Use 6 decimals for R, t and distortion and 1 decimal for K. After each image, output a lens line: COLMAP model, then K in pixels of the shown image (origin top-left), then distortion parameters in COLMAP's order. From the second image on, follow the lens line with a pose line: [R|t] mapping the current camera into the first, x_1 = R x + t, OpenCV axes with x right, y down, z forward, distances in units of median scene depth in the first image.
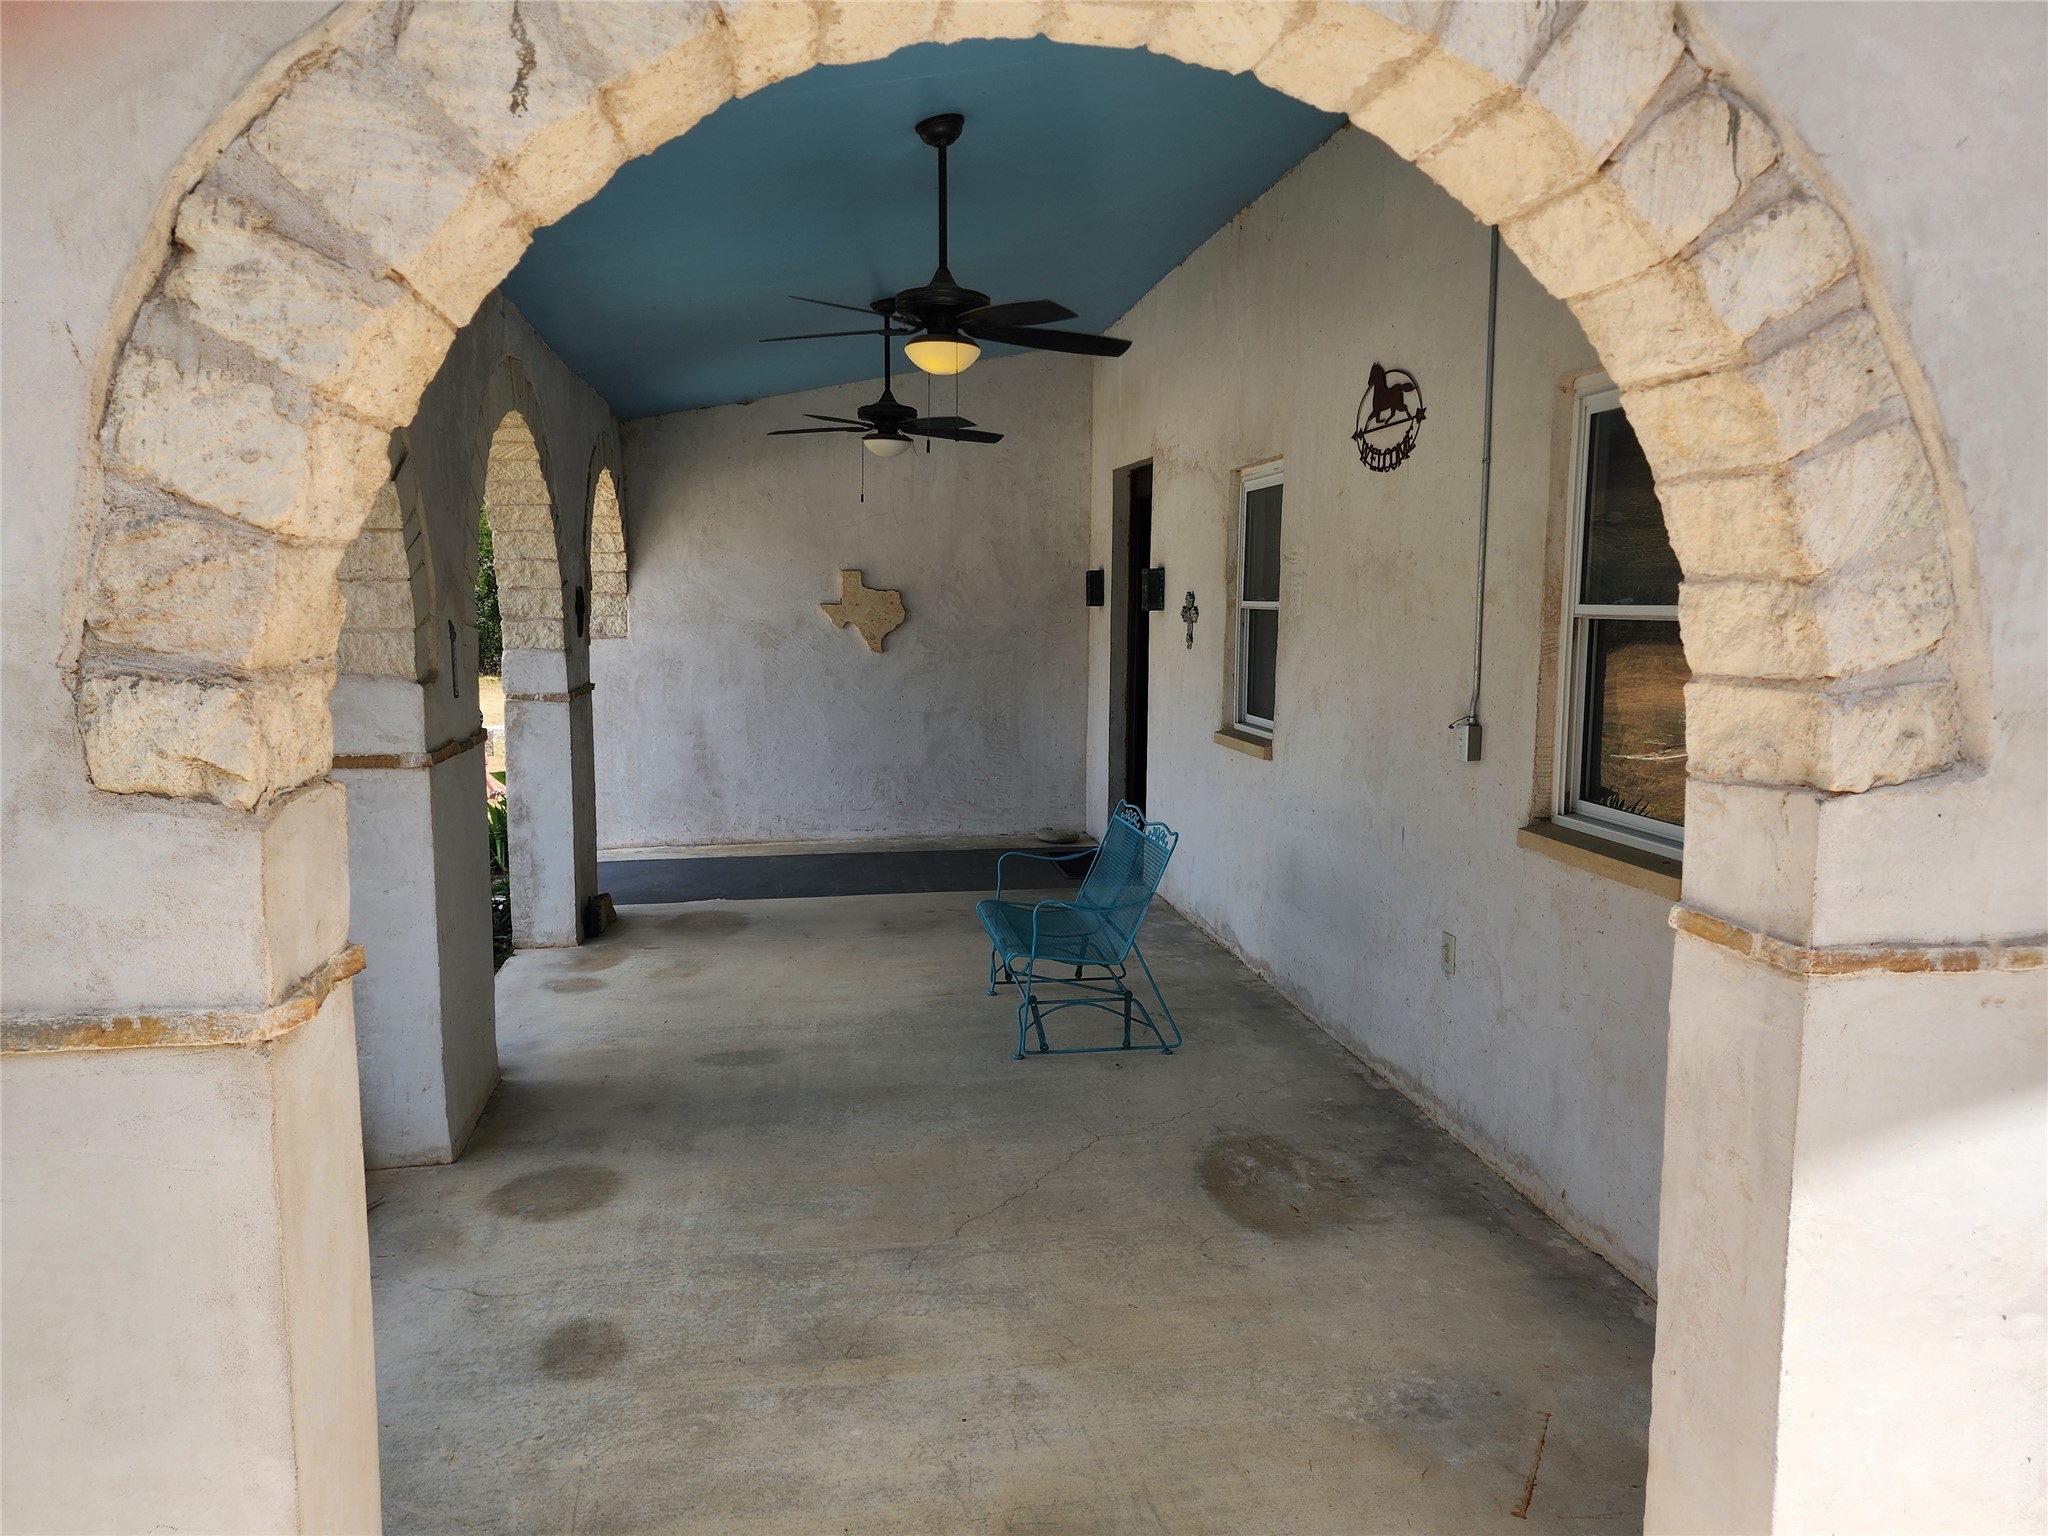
lens RADIAL K [[1366.3, 0, 1027.5], [0, 1366.3, 771.7], [0, 0, 1]] dist [0.004383, 0.001754]
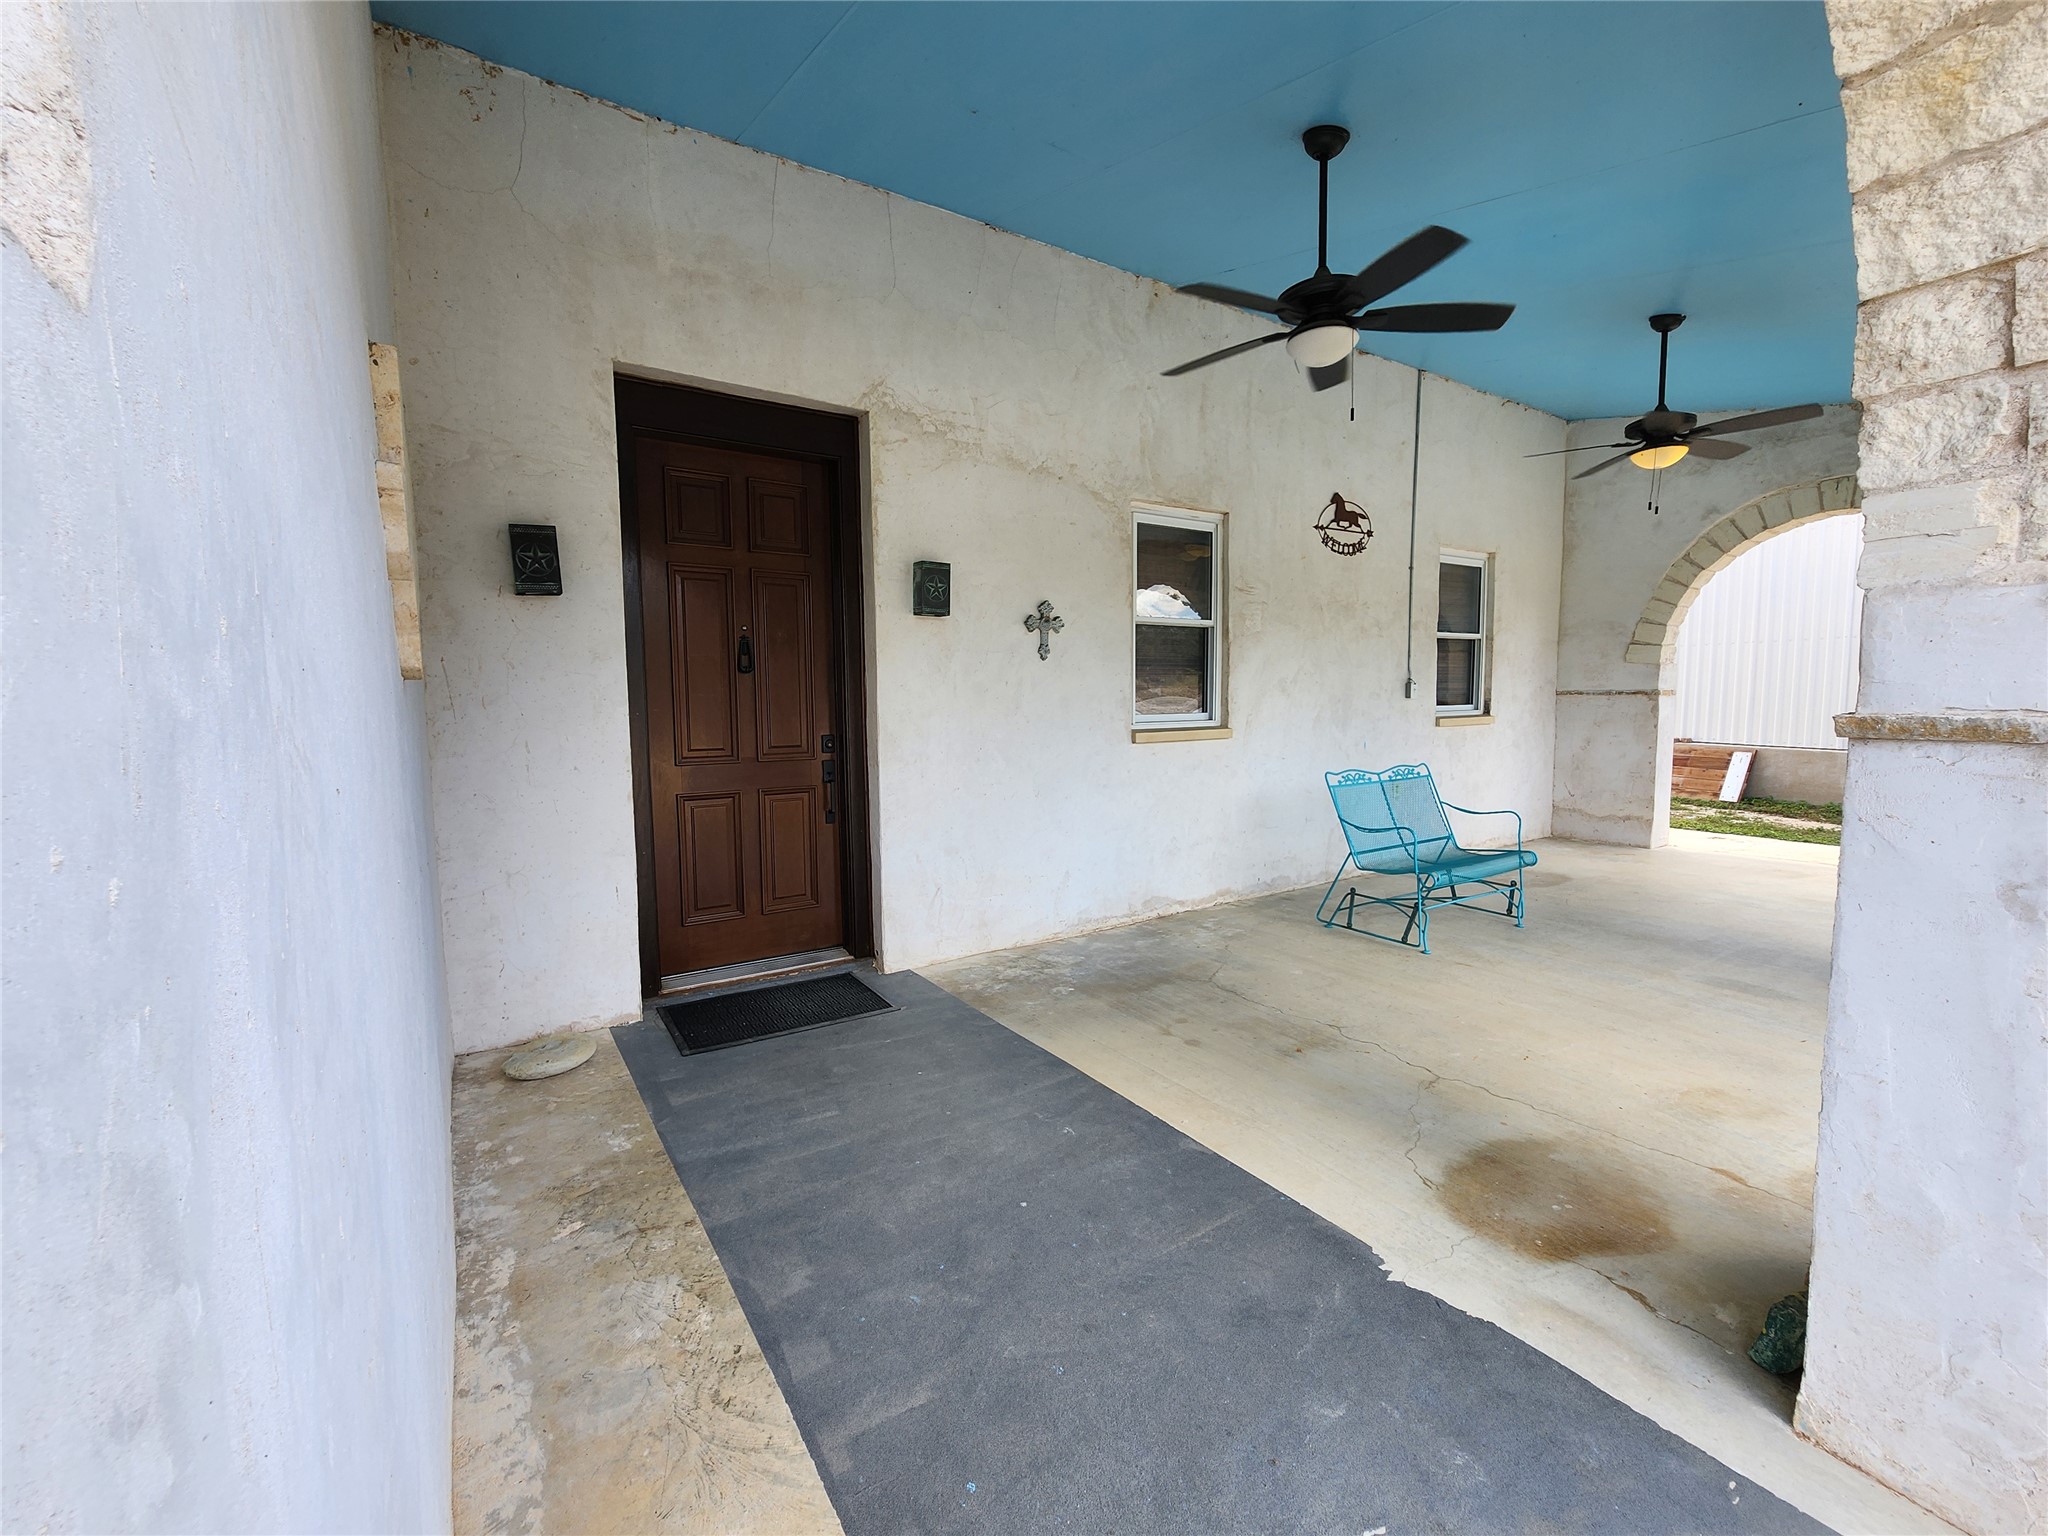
lens RADIAL K [[847.2, 0, 1026.2], [0, 847.2, 751.3], [0, 0, 1]] dist [-0.003161, -0.000385]
pose [[-0.394343, -0.069663, 0.916319, -0.602969], [0.121086, 0.984490, 0.126956, -0.148459], [-0.910951, 0.161018, -0.379792, 1.775408]]
